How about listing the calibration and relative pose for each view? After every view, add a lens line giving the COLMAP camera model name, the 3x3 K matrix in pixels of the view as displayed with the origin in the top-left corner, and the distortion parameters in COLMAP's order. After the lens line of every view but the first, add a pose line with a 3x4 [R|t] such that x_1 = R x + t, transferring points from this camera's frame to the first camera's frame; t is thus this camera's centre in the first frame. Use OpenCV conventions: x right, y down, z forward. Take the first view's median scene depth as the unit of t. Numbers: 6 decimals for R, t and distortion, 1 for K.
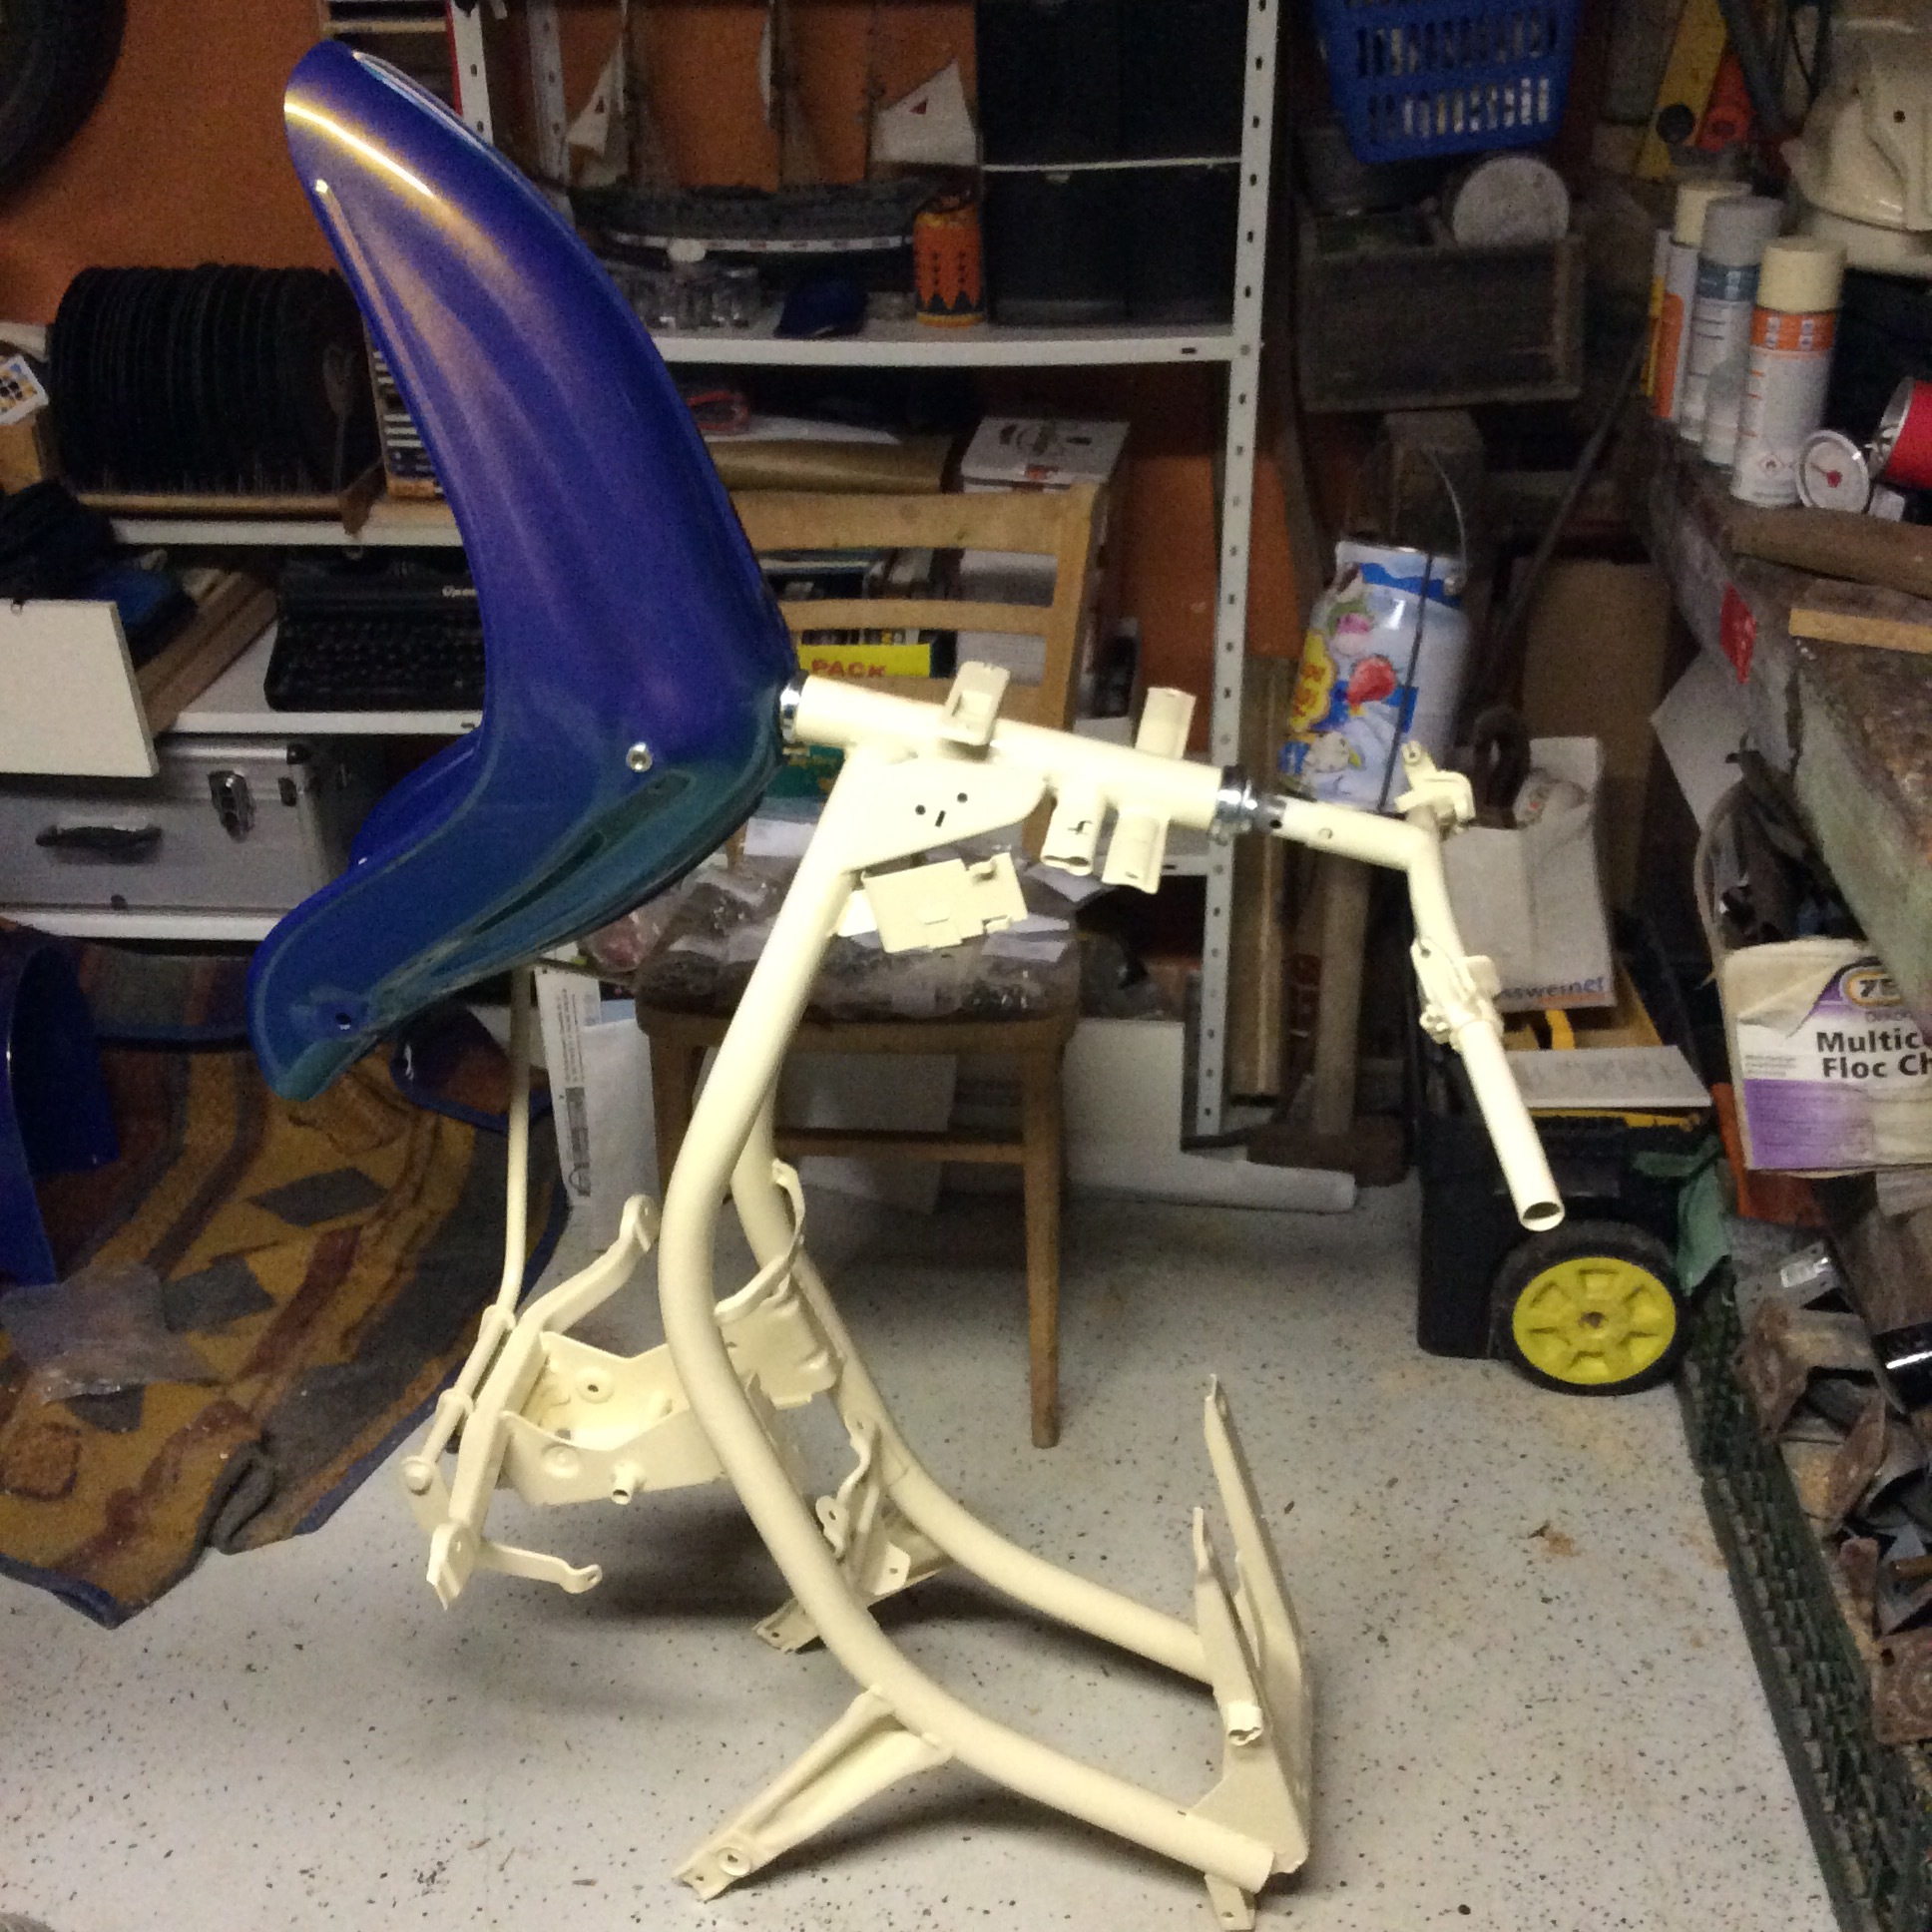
lens RADIAL K [[2262.6, 0, 966.0], [0, 2262.6, 966.0], [0, 0, 1]] dist [0.167455, -0.426108]
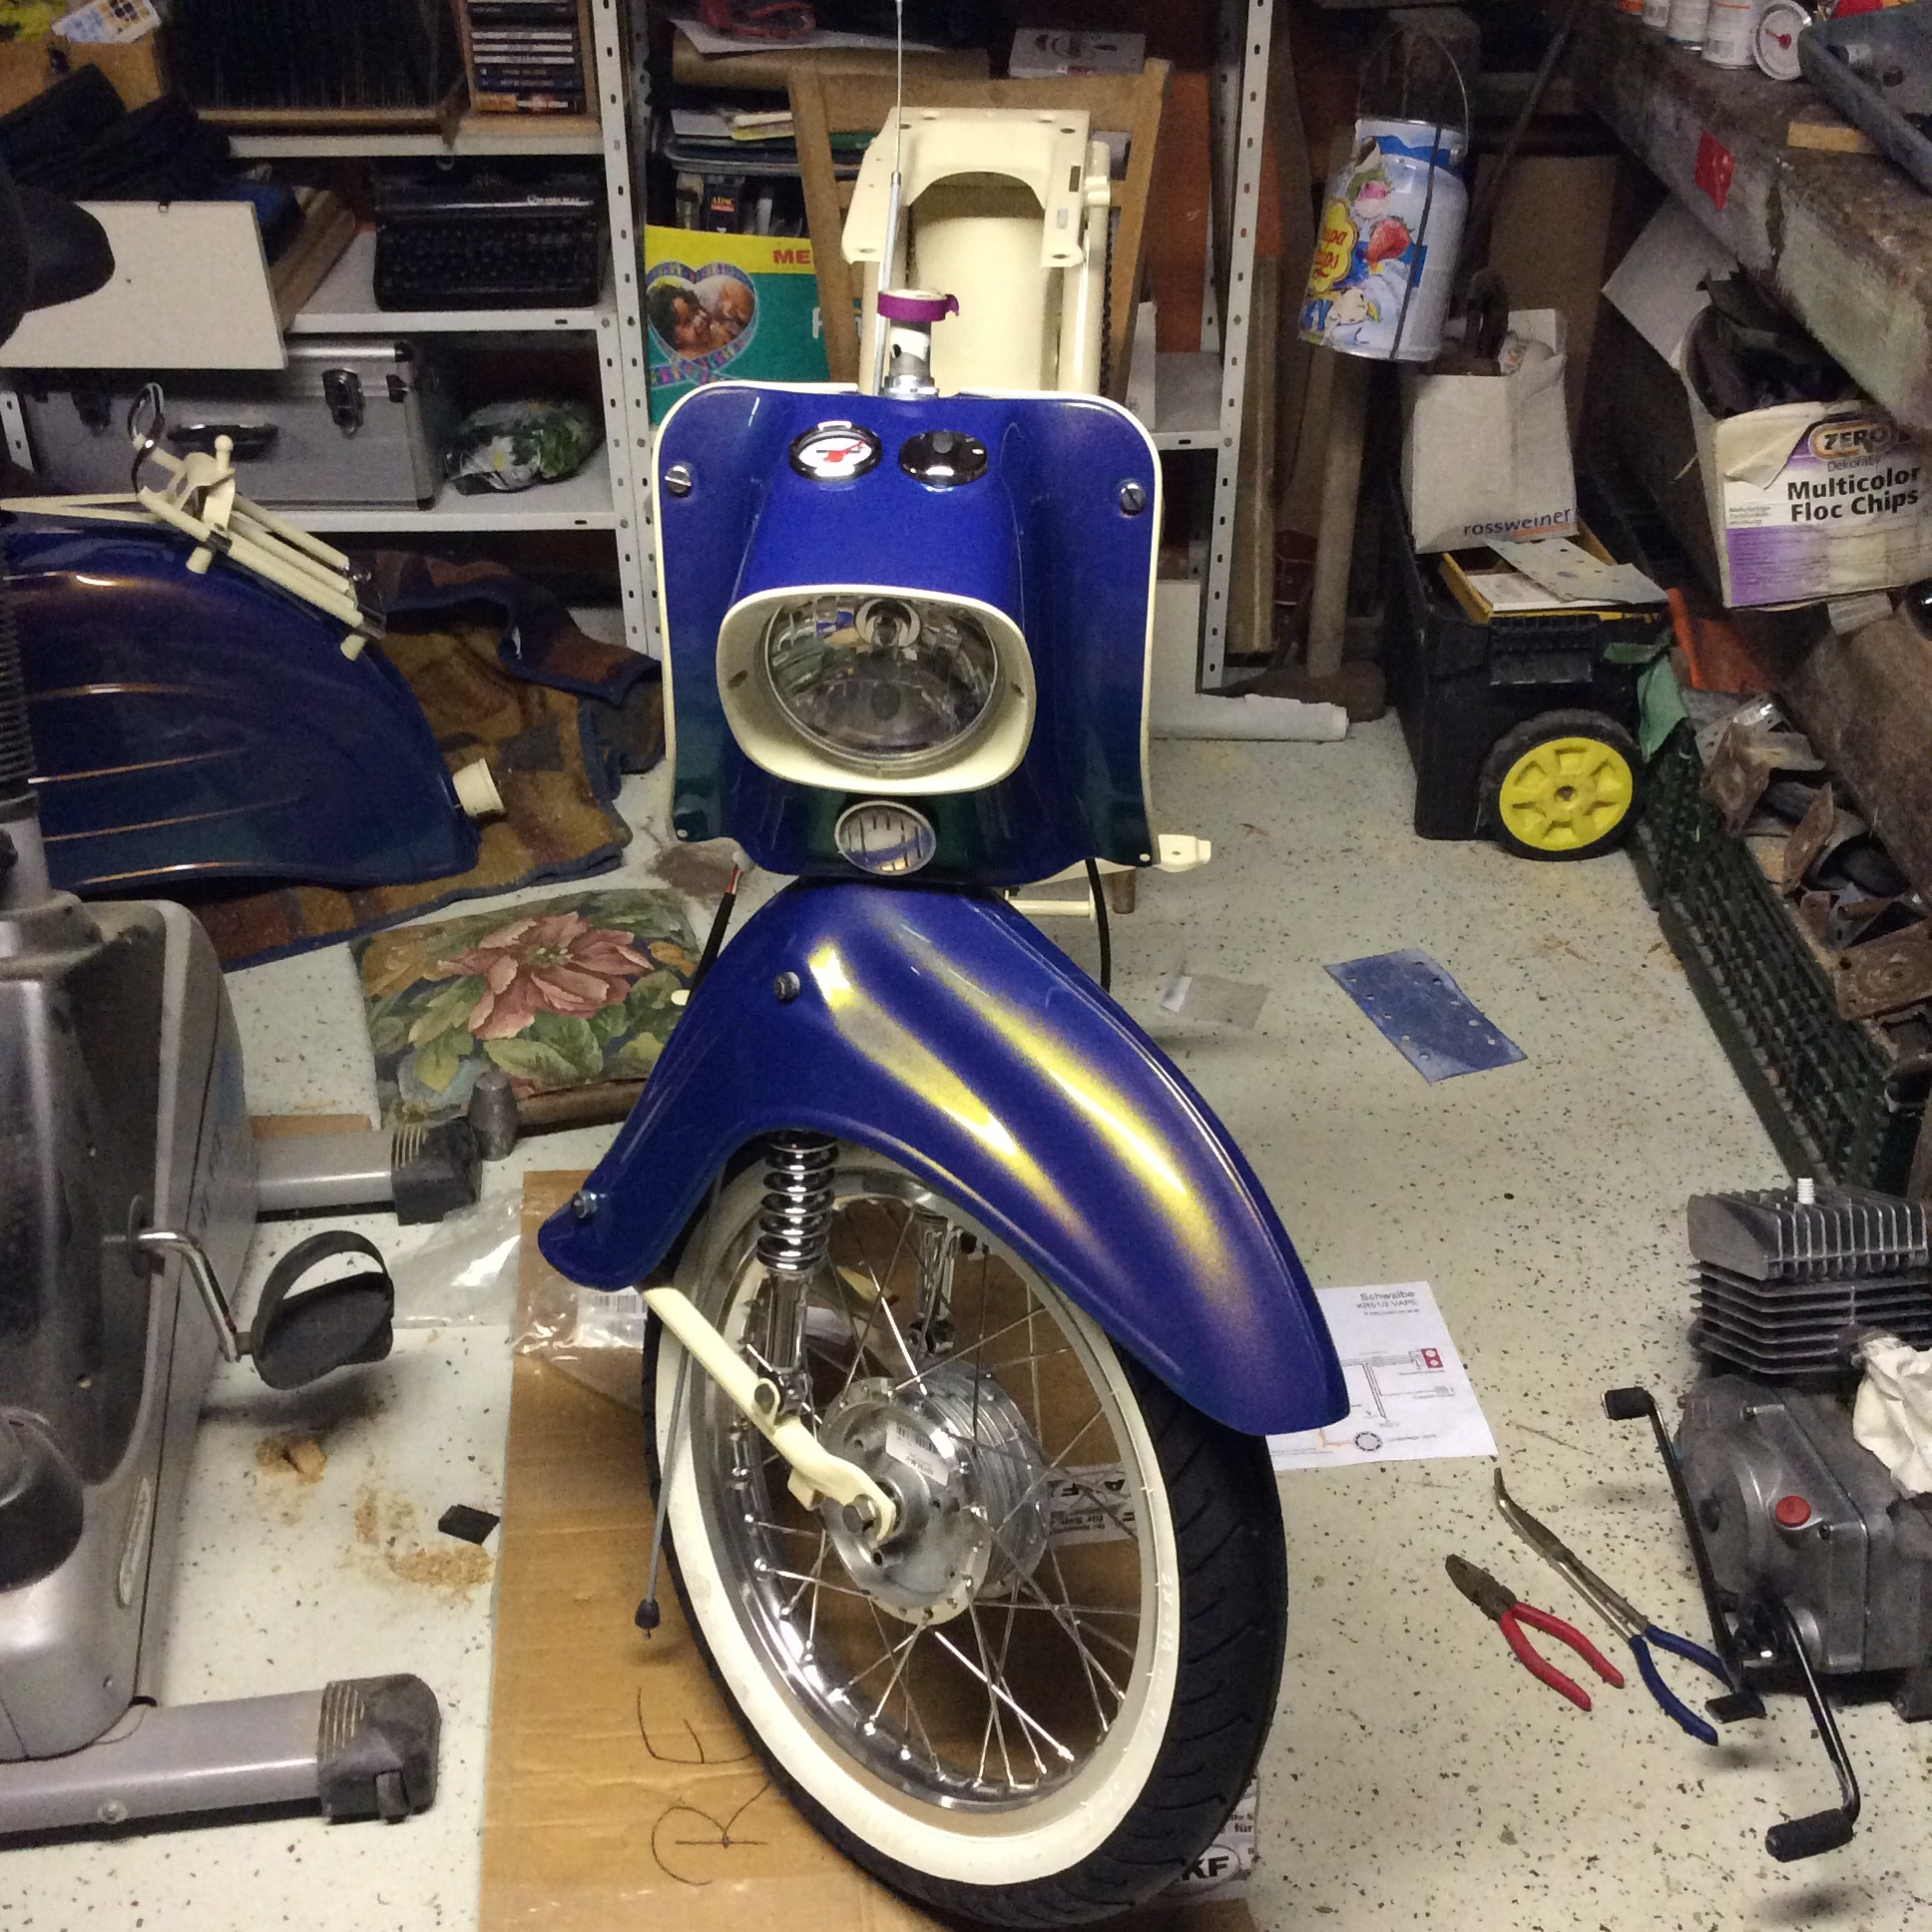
lens RADIAL K [[2254.3, 0, 956.6], [0, 2254.3, 971.2], [0, 0, 1]] dist [0.021330, -0.046812]
pose [[0.996030, -0.038518, 0.080248, -0.148873], [0.030075, 0.994135, 0.103881, 0.119525], [-0.083779, -0.101055, 0.991347, -0.163271]]
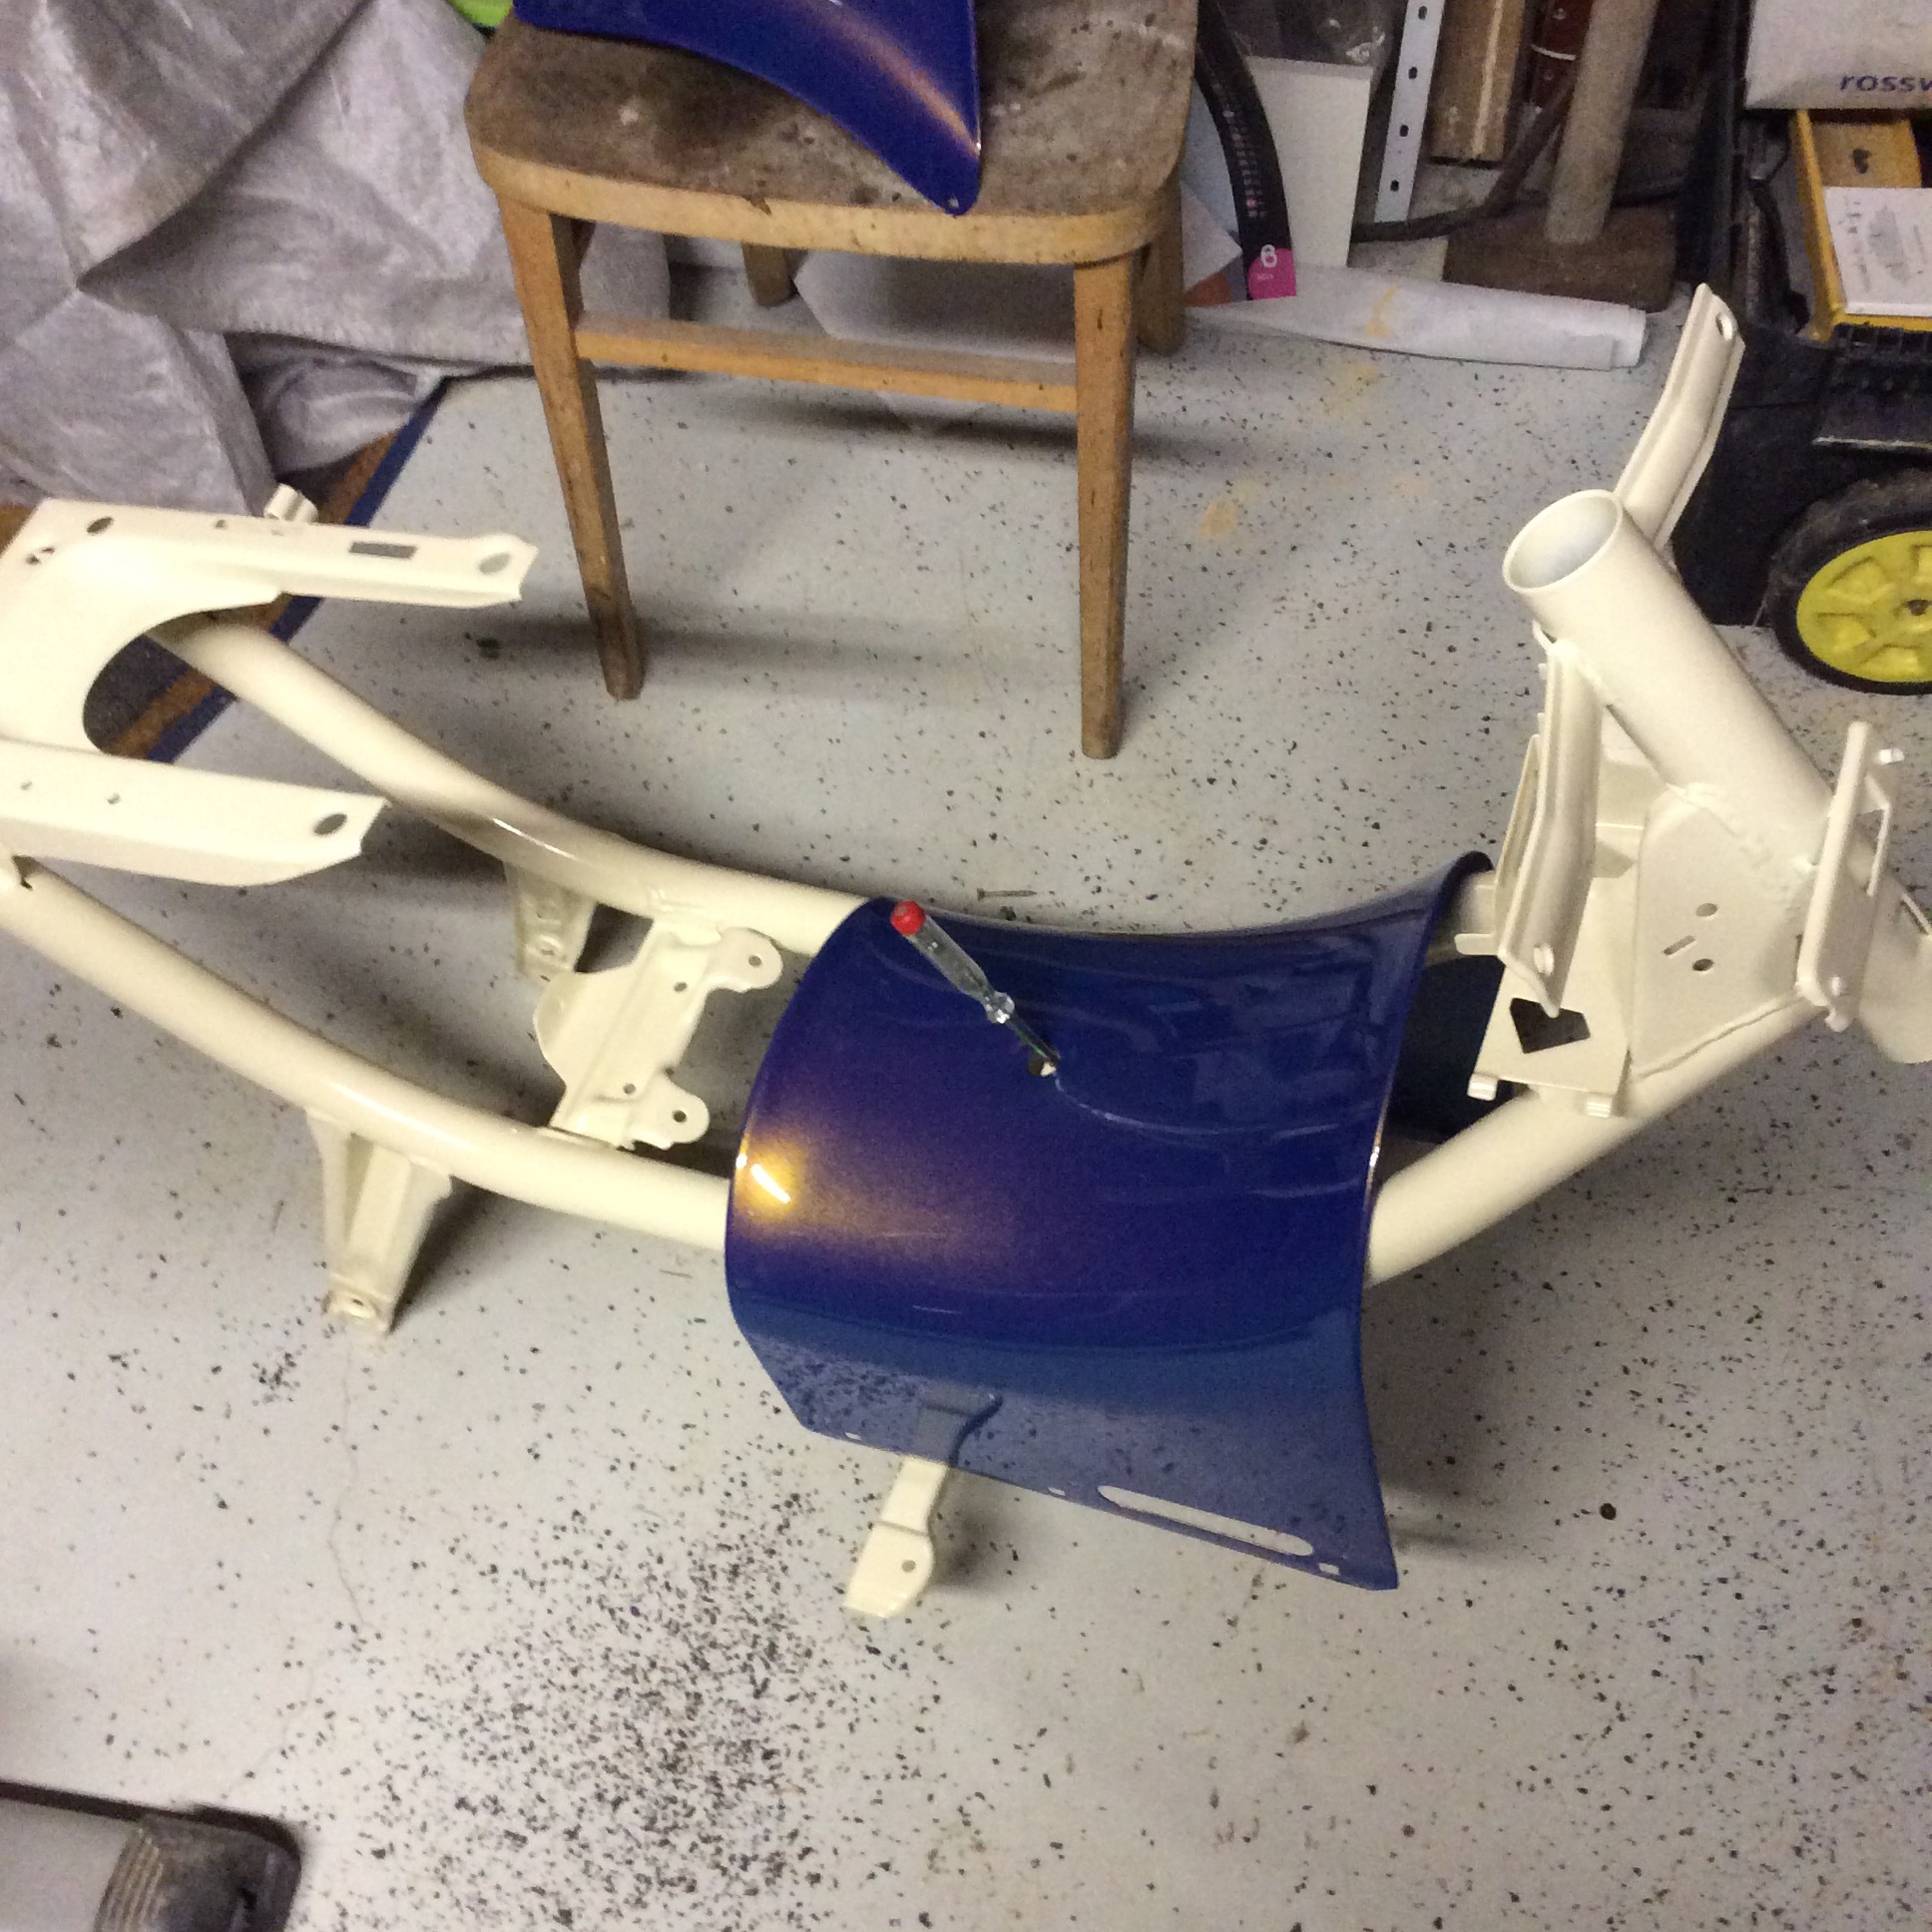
lens RADIAL K [[2262.6, 0, 966.0], [0, 2262.6, 966.0], [0, 0, 1]] dist [0.167455, -0.426108]
pose [[0.997868, 0.047201, -0.045073, 0.024790], [-0.018004, 0.862901, 0.505053, -0.101160], [0.062733, -0.503165, 0.861911, 0.343156]]
